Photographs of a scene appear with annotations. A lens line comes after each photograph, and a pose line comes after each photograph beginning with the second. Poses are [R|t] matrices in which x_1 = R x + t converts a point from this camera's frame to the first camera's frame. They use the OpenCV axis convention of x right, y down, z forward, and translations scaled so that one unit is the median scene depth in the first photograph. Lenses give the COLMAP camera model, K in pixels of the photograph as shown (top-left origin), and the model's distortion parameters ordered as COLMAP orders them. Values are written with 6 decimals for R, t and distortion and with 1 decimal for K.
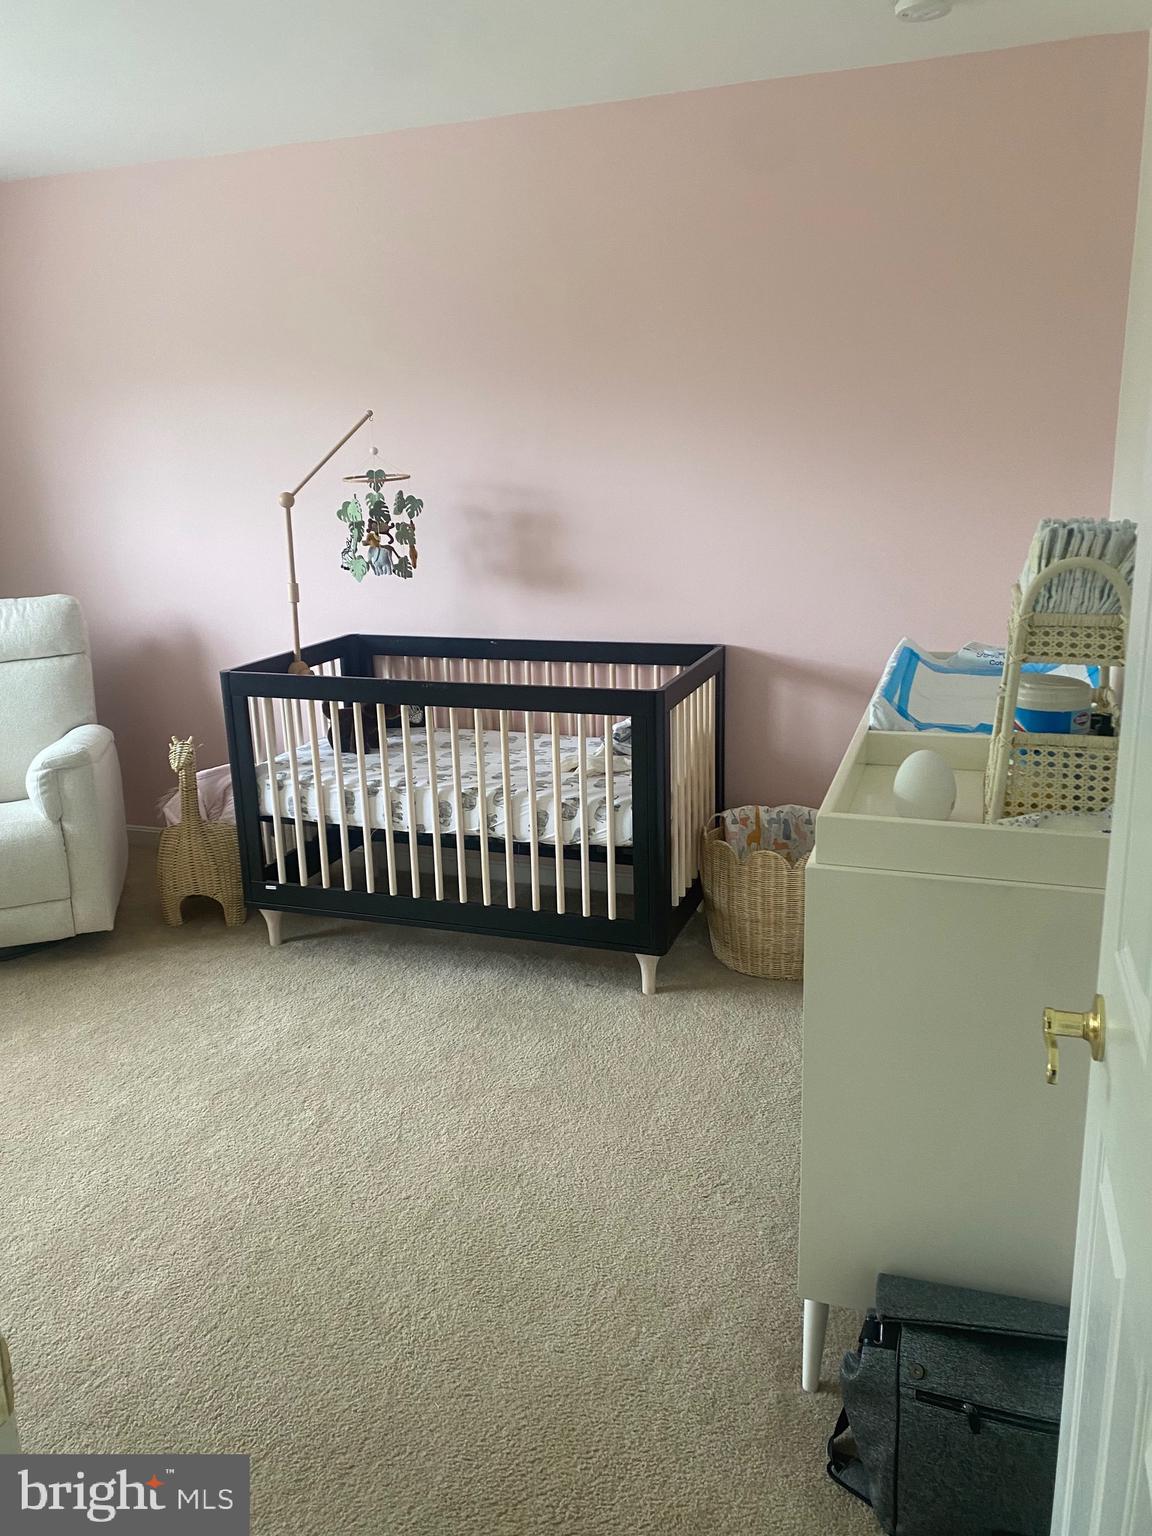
lens RADIAL K [[1172.3, 0, 574.2], [0, 1172.3, 776.3], [0, 0, 1]] dist [0.020922, -0.027724]
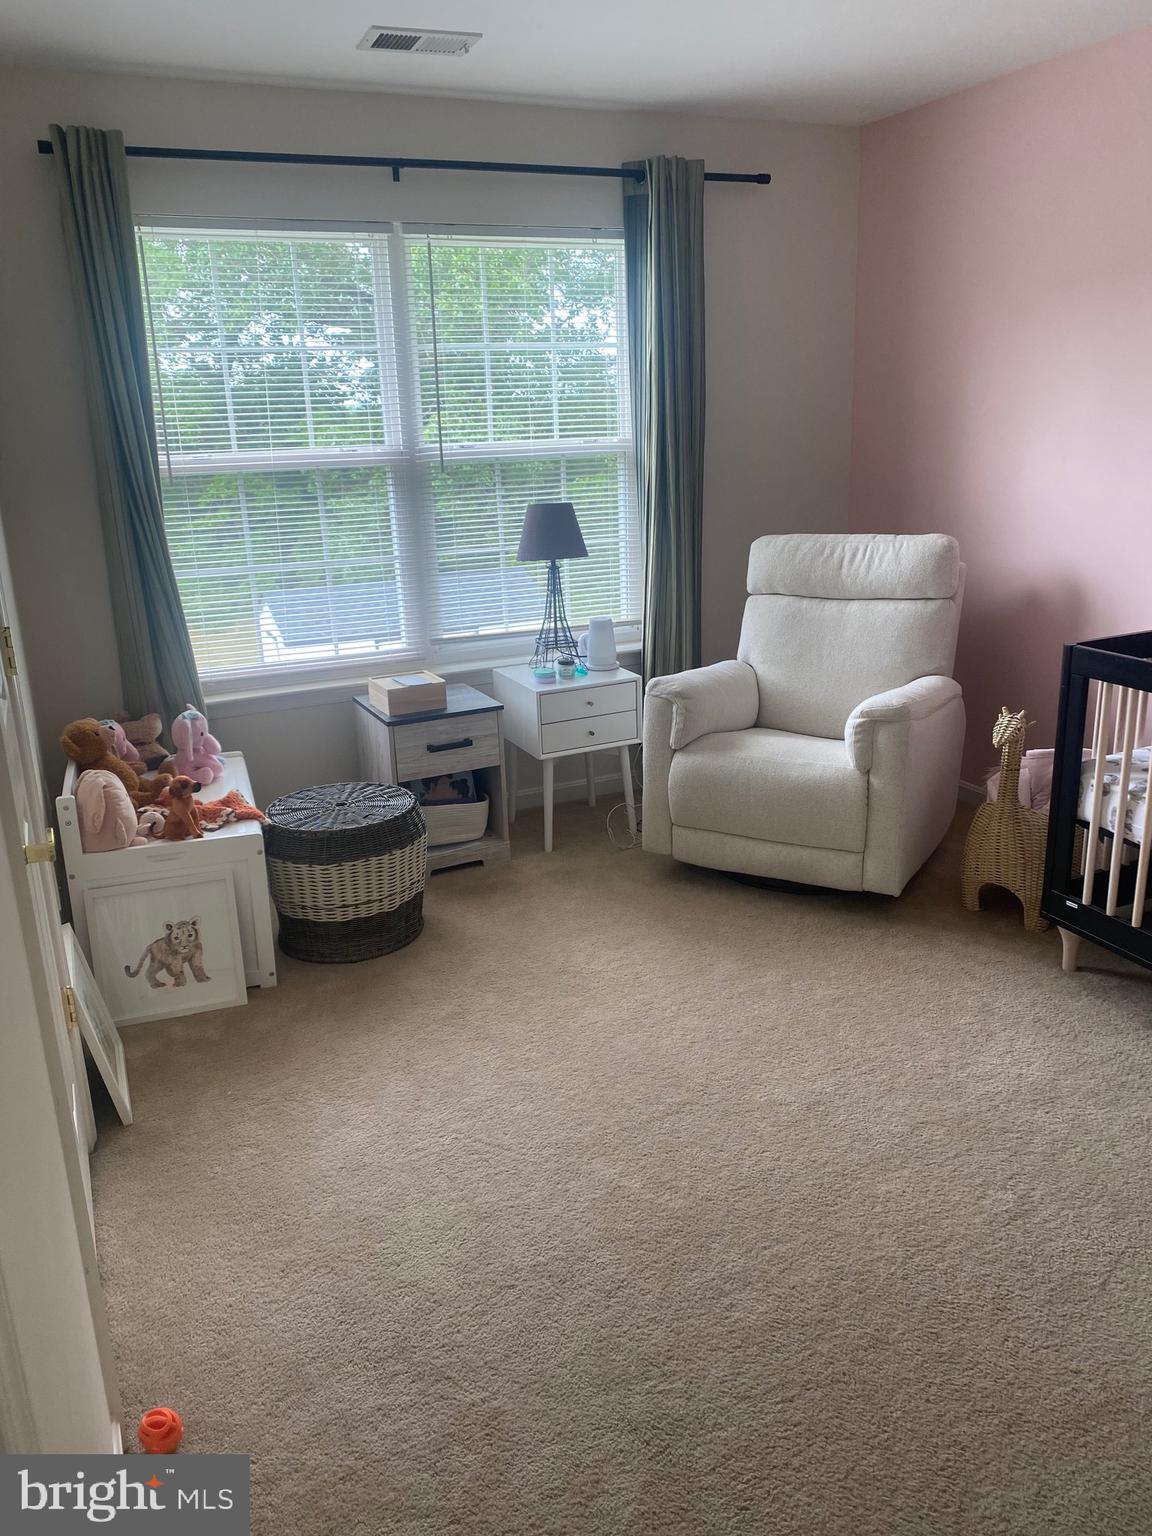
lens RADIAL K [[1172.3, 0, 582.1], [0, 1172.3, 758.4], [0, 0, 1]] dist [0.020922, -0.027724]
pose [[0.697782, 0.209875, -0.684874, 0.052363], [-0.179166, 0.976860, 0.116809, -0.043824], [0.693542, 0.041199, 0.719238, 0.152179]]
